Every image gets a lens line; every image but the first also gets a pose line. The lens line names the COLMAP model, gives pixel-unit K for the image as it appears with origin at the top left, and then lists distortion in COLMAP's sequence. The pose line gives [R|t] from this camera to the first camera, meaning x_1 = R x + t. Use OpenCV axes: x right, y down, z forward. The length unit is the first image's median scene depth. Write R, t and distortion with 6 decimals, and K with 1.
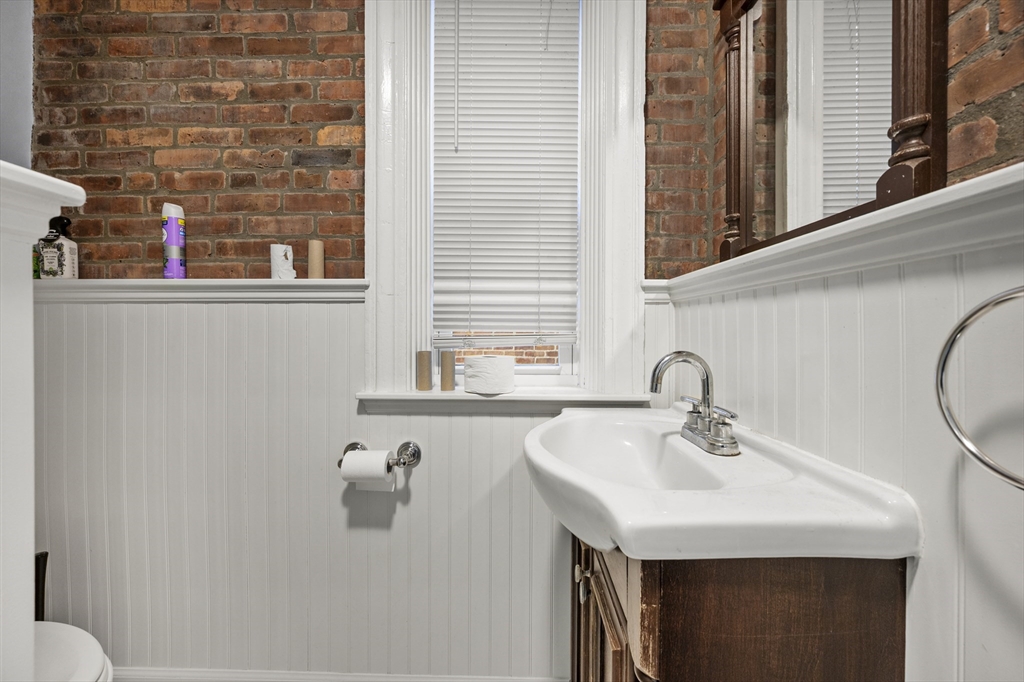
lens RADIAL K [[423.2, 0, 507.2], [0, 423.2, 328.6], [0, 0, 1]] dist [-0.000206, -0.000020]
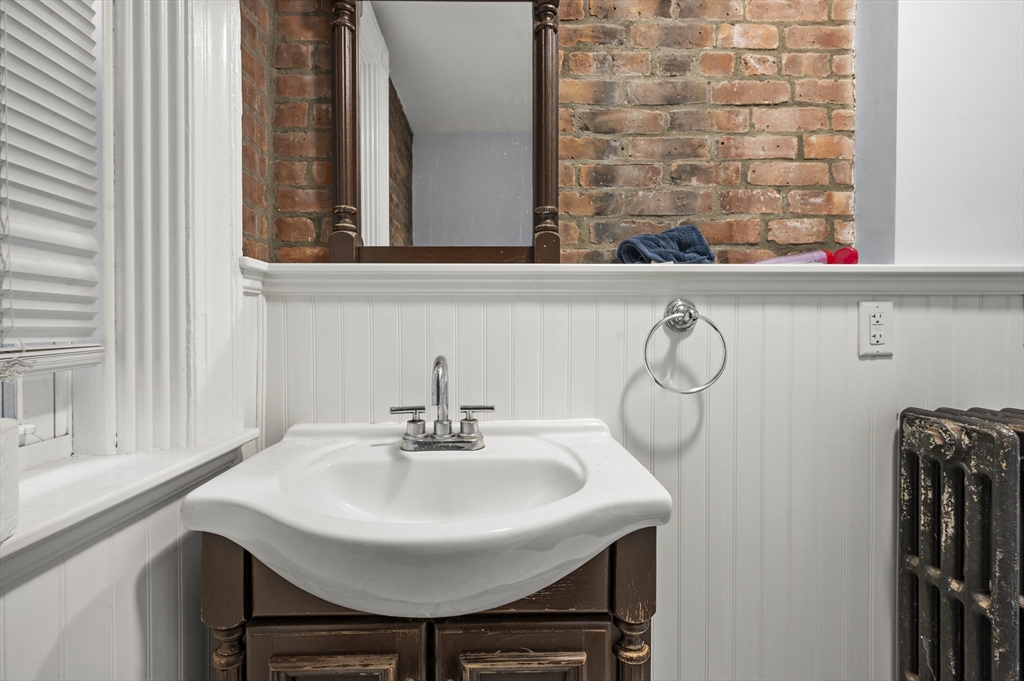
lens RADIAL K [[423.2, 0, 507.2], [0, 423.2, 328.1], [0, 0, 1]] dist [-0.000206, -0.000020]
pose [[-0.073719, -0.006898, 0.997255, -0.364418], [-0.000394, 0.999976, 0.006888, -0.009791], [-0.997279, 0.000115, -0.073720, 0.642842]]
